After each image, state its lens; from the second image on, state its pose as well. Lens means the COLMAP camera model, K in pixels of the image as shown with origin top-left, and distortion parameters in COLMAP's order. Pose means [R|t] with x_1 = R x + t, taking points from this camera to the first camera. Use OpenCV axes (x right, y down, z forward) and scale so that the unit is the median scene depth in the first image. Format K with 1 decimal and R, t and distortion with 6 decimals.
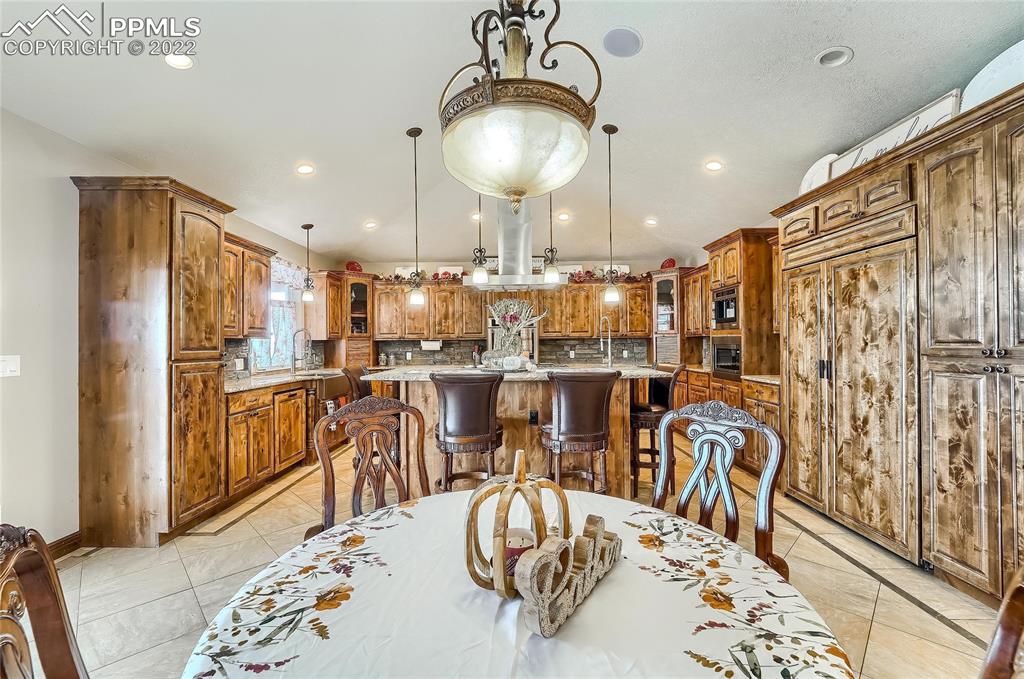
lens RADIAL K [[418.2, 0, 511.2], [0, 418.2, 338.1], [0, 0, 1]] dist [-0.010925, -0.000010]
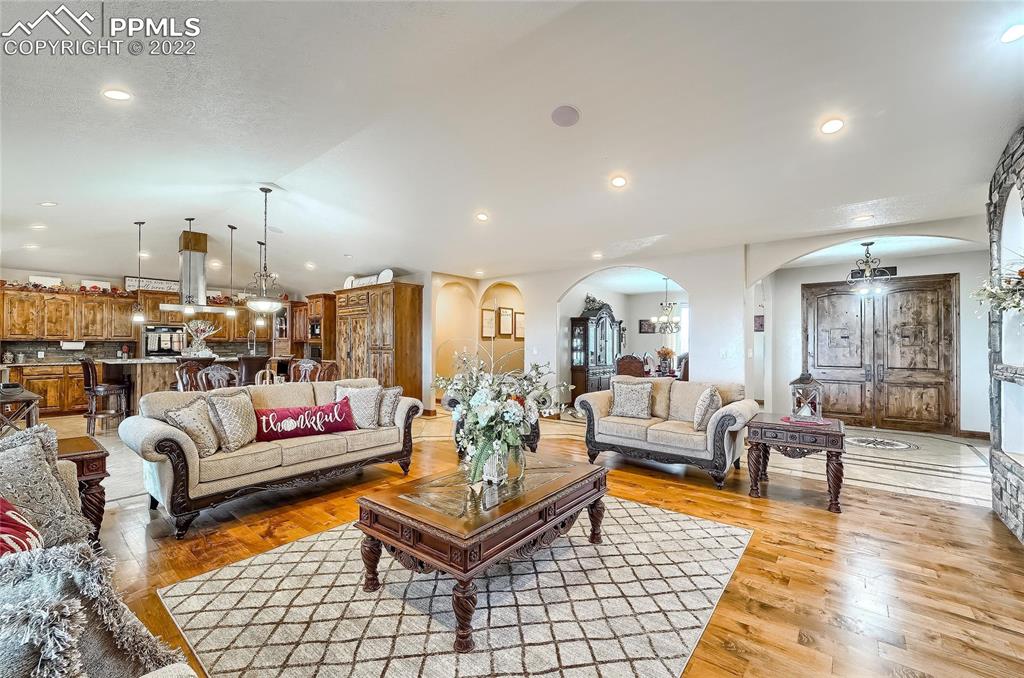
lens RADIAL K [[413.5, 0, 513.4], [0, 413.5, 340.8], [0, 0, 1]] dist [-0.012499, 0.000246]
pose [[0.621583, 0.018073, 0.783140, -0.526560], [-0.015579, 0.999821, -0.010708, -0.005024], [-0.783193, -0.005544, 0.621754, -1.150711]]
